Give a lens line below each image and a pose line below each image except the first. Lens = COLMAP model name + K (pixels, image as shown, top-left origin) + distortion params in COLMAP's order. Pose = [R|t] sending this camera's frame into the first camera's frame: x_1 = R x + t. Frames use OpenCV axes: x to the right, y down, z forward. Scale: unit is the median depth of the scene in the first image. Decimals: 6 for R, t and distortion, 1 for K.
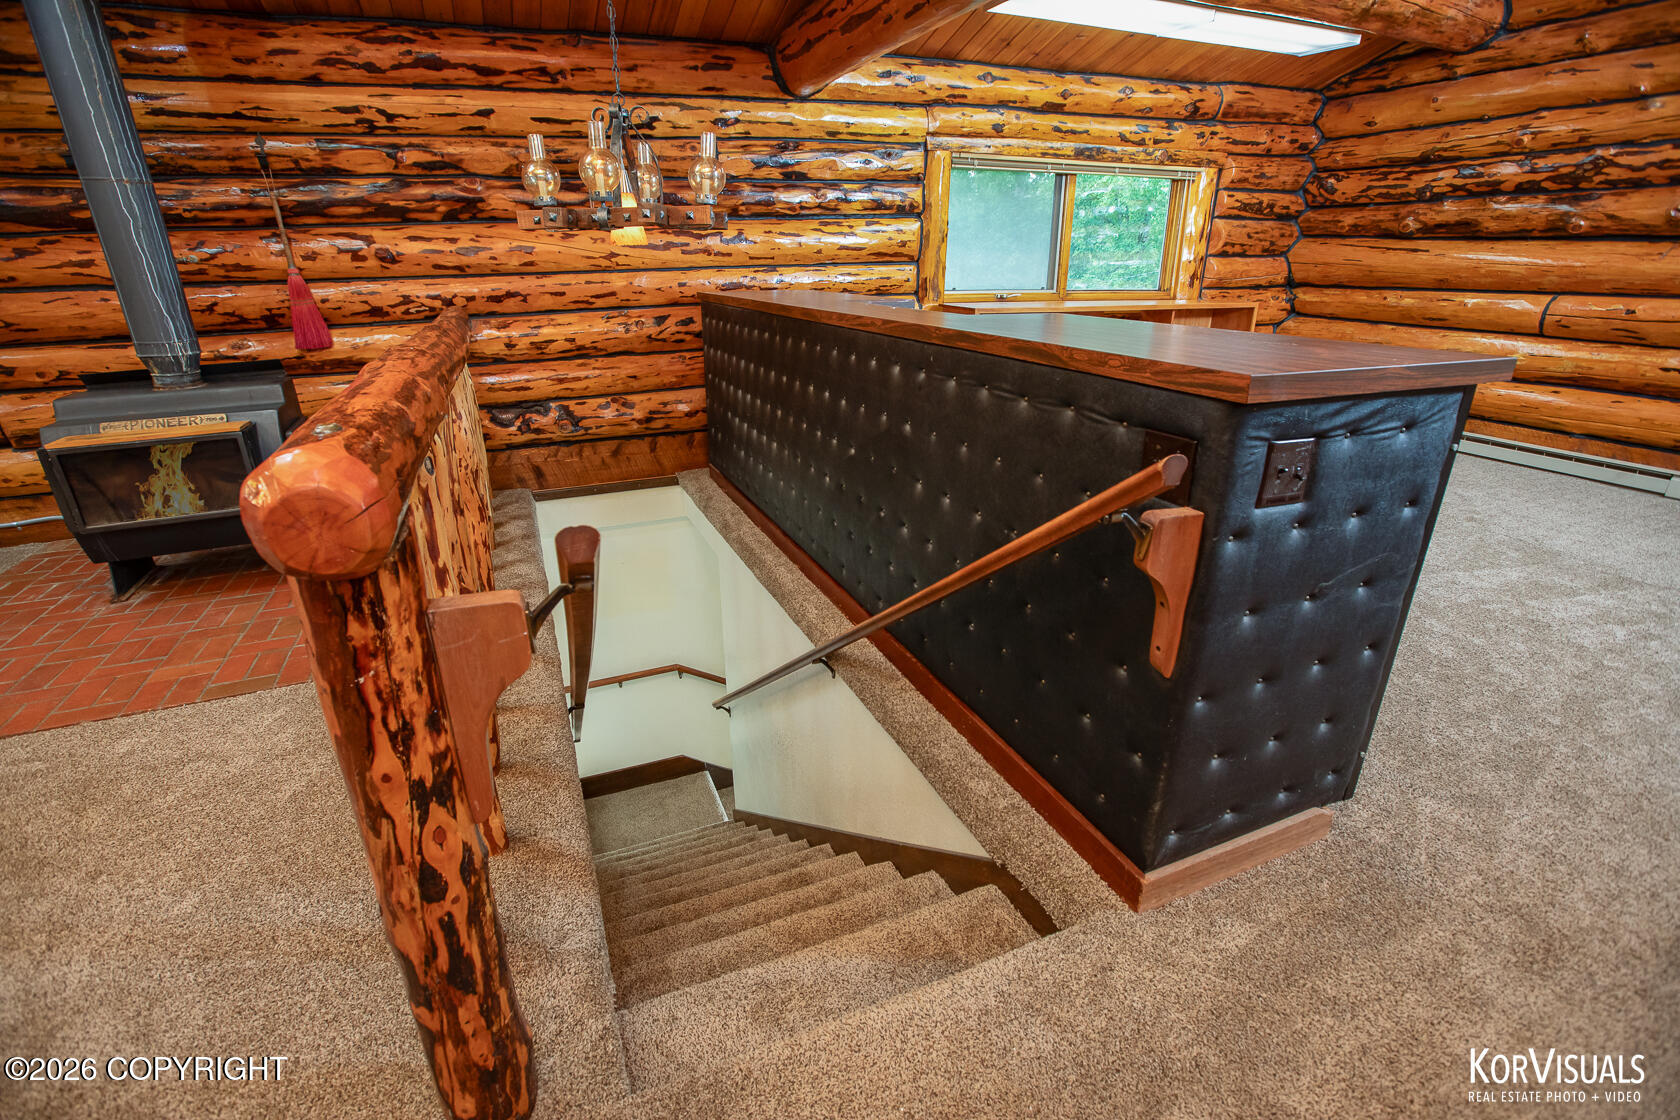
lens RADIAL K [[770.4, 0, 828.2], [0, 770.4, 559.2], [0, 0, 1]] dist [-0.048224, 0.014945]
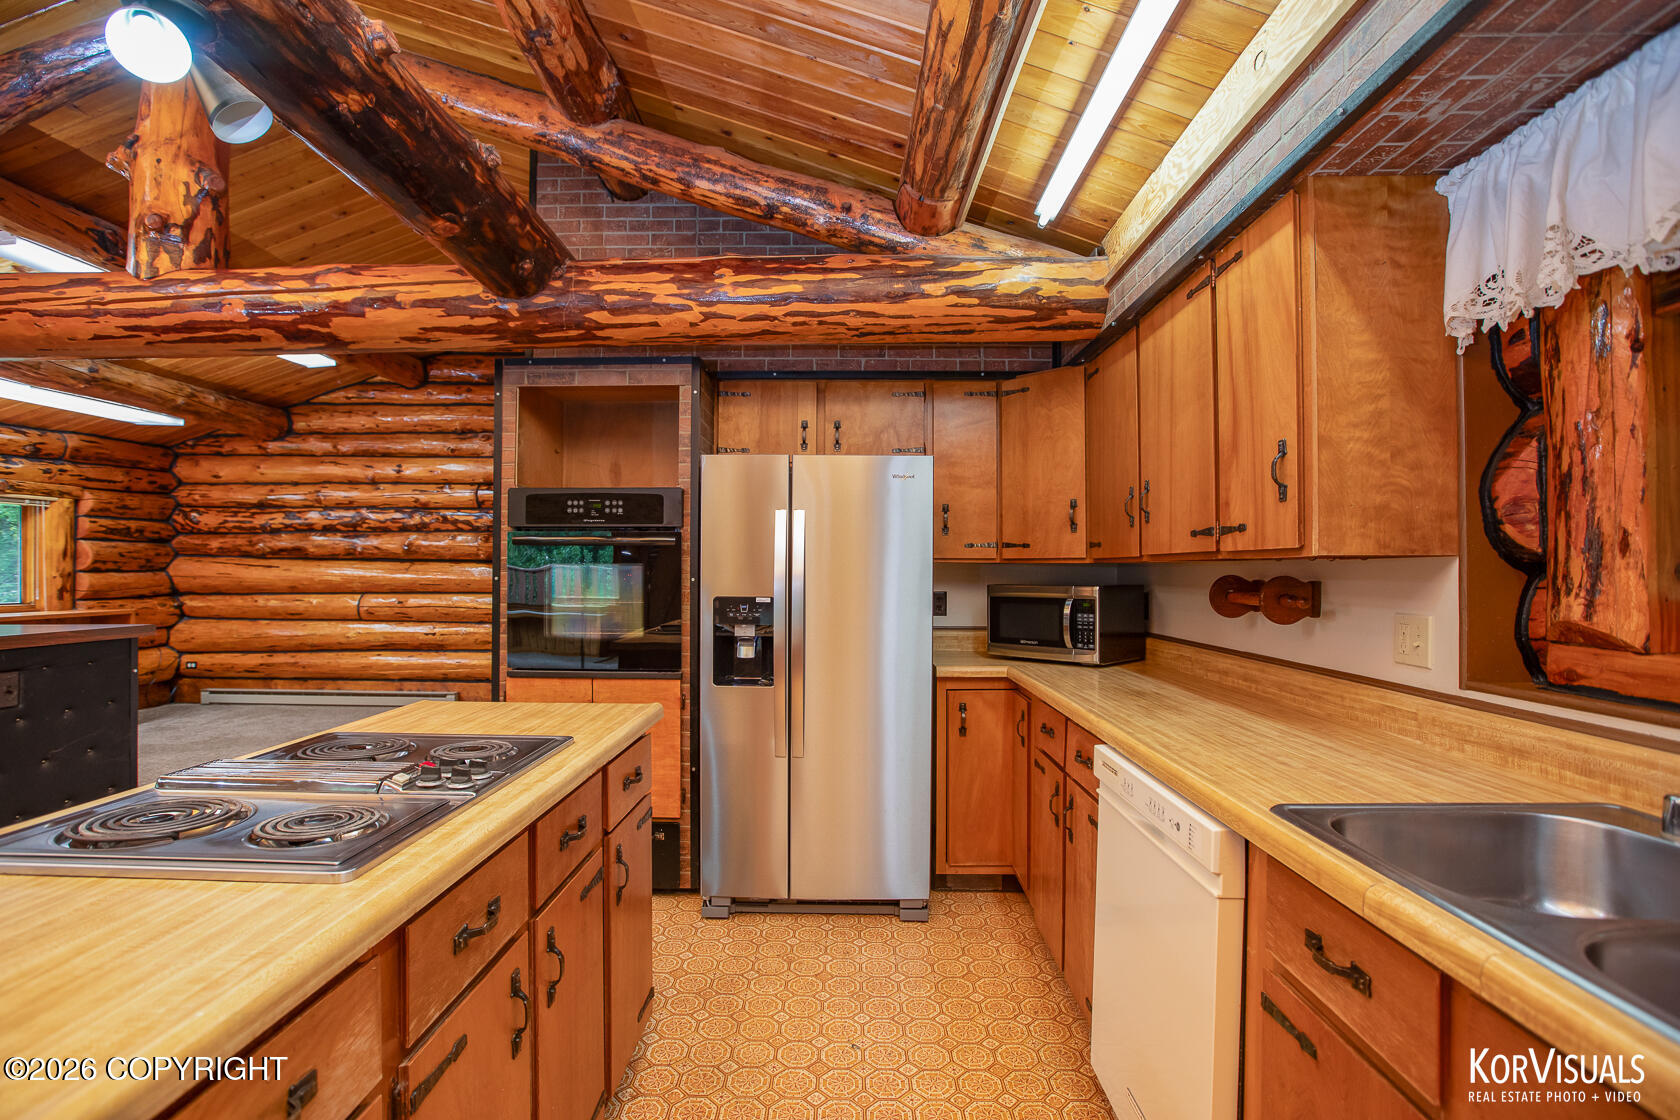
lens RADIAL K [[770.4, 0, 842.3], [0, 770.4, 563.1], [0, 0, 1]] dist [-0.048224, 0.014945]
pose [[0.387541, 0.012513, 0.921767, -0.078684], [0.335006, 0.929634, -0.153467, 0.157275], [-0.858826, 0.368273, 0.356079, -0.430294]]
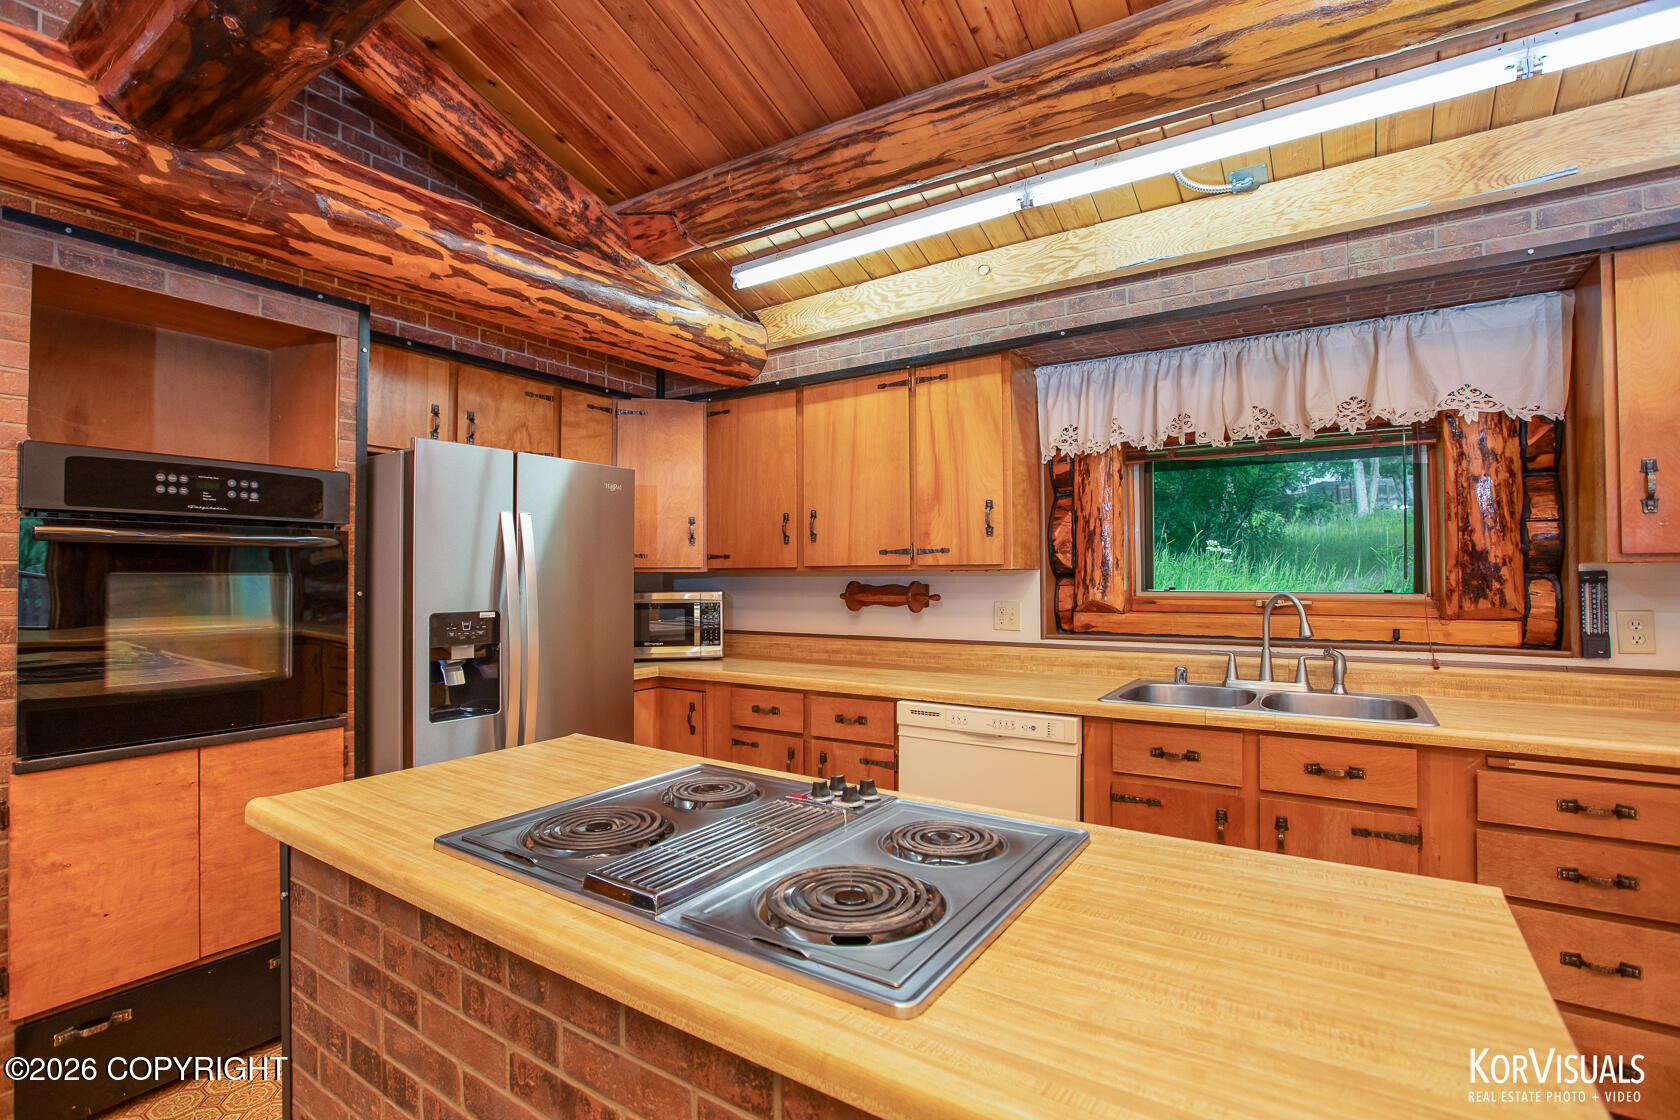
lens RADIAL K [[770.4, 0, 825.8], [0, 770.4, 562.0], [0, 0, 1]] dist [-0.048224, 0.014945]
pose [[-0.557457, 0.020931, 0.829942, -0.102075], [0.310681, 0.932304, 0.185166, 0.010746], [-0.769883, 0.361069, -0.526222, -0.064105]]
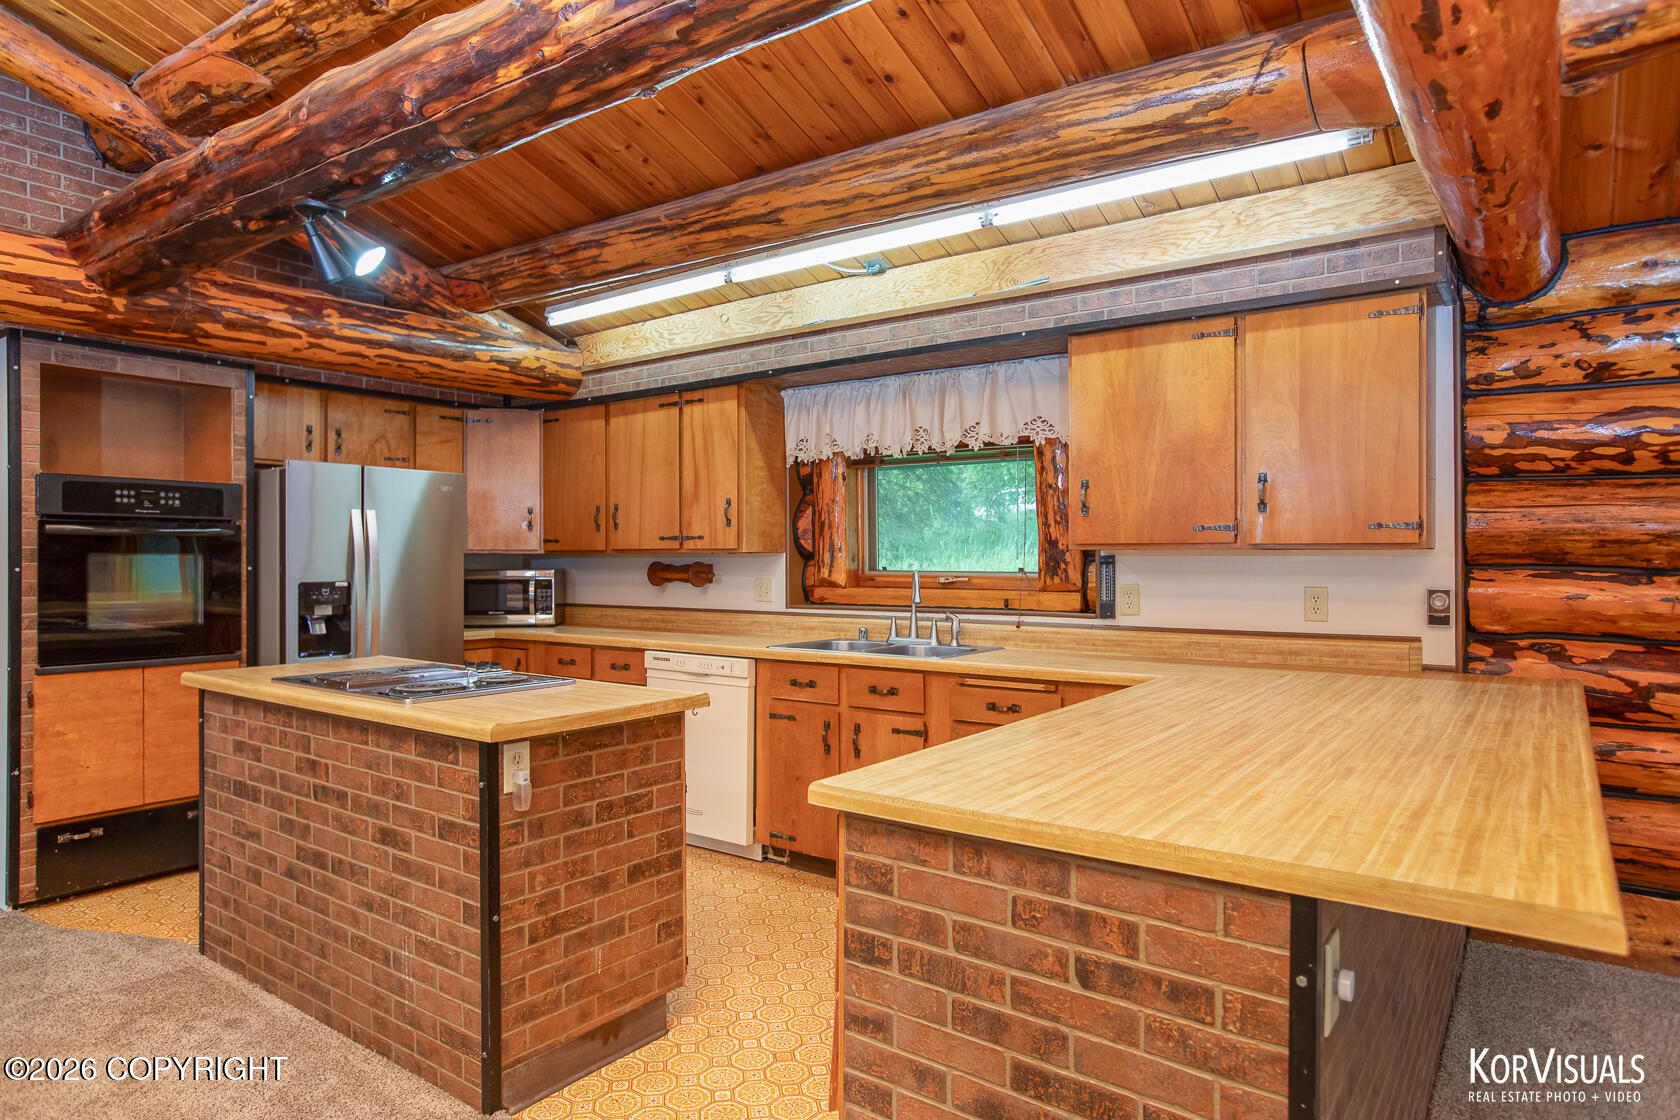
lens RADIAL K [[986.4, 0, 822.3], [0, 986.4, 561.5], [0, 0, 1]] dist [-0.032359, 0.032060]
pose [[-0.517370, 0.001415, 0.855761, -0.580494], [0.316530, 0.929395, 0.189828, 0.016833], [-0.795071, 0.369085, -0.481289, -0.069983]]
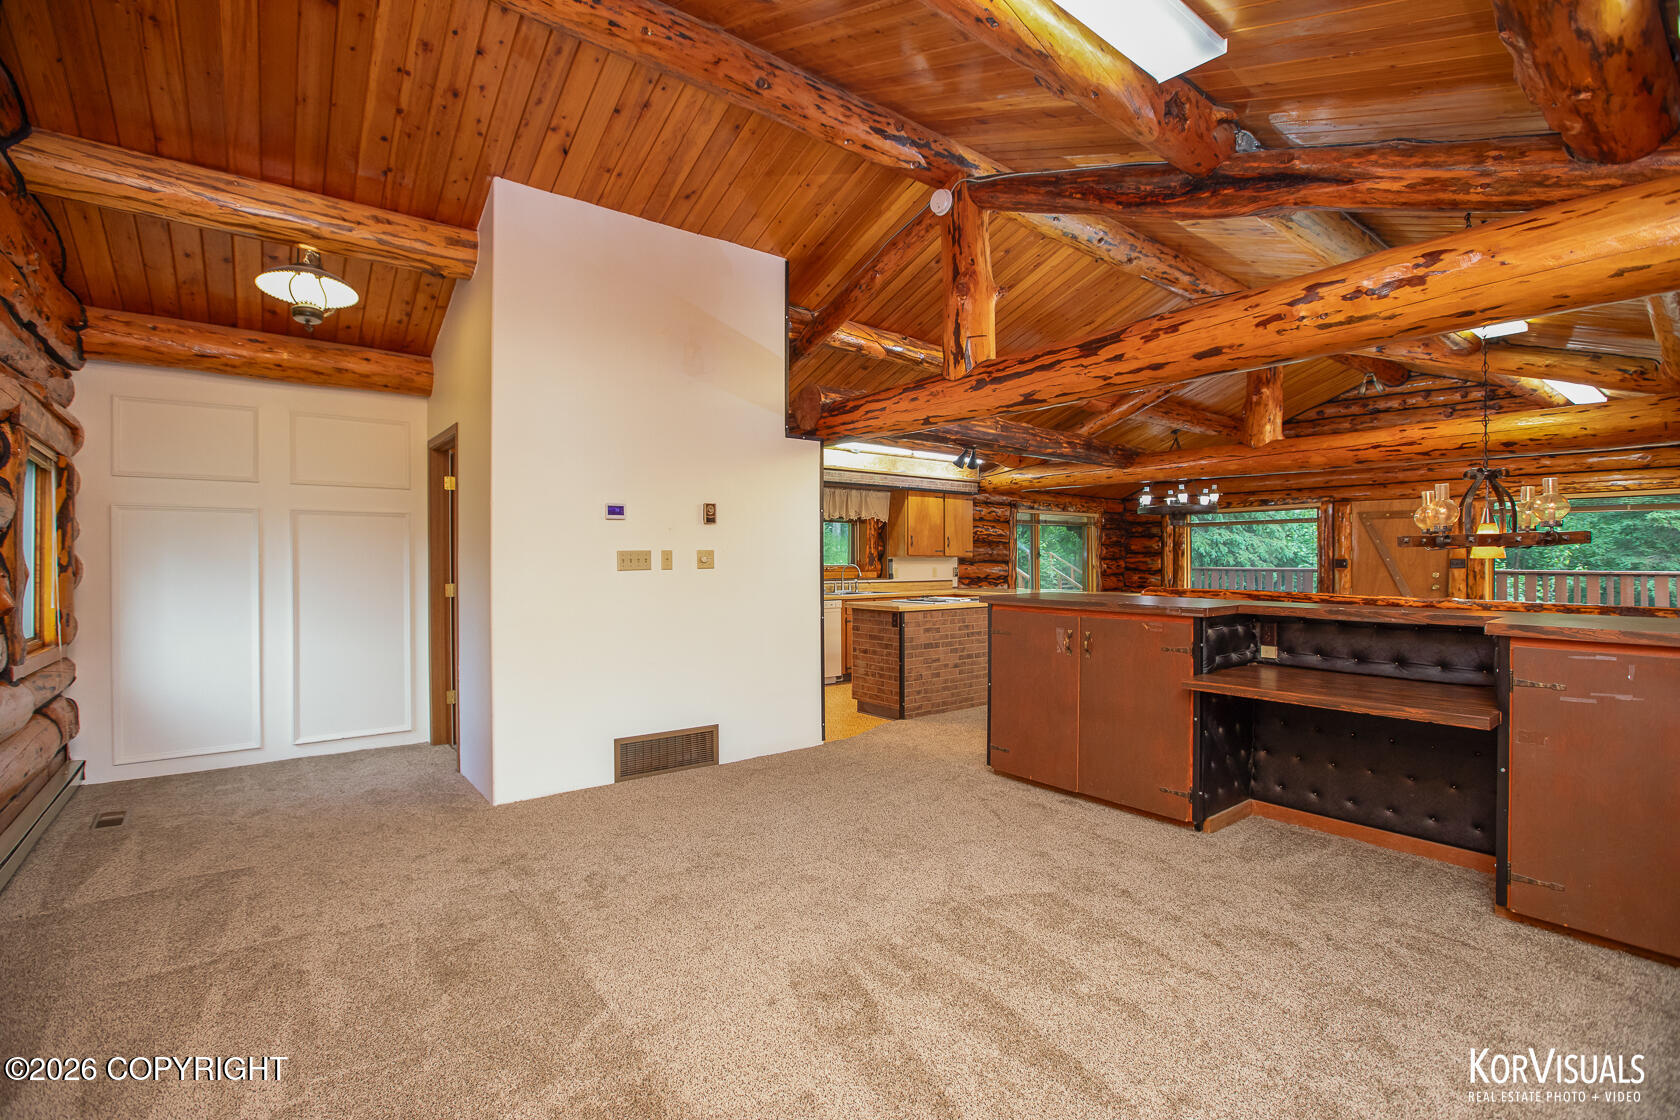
lens RADIAL K [[770.4, 0, 833.0], [0, 770.4, 556.7], [0, 0, 1]] dist [-0.048224, 0.014945]
pose [[-0.961194, 0.006387, -0.275800, 0.729215], [-0.093897, 0.932468, 0.348836, -0.450139], [0.259402, 0.361196, -0.895683, 1.105055]]
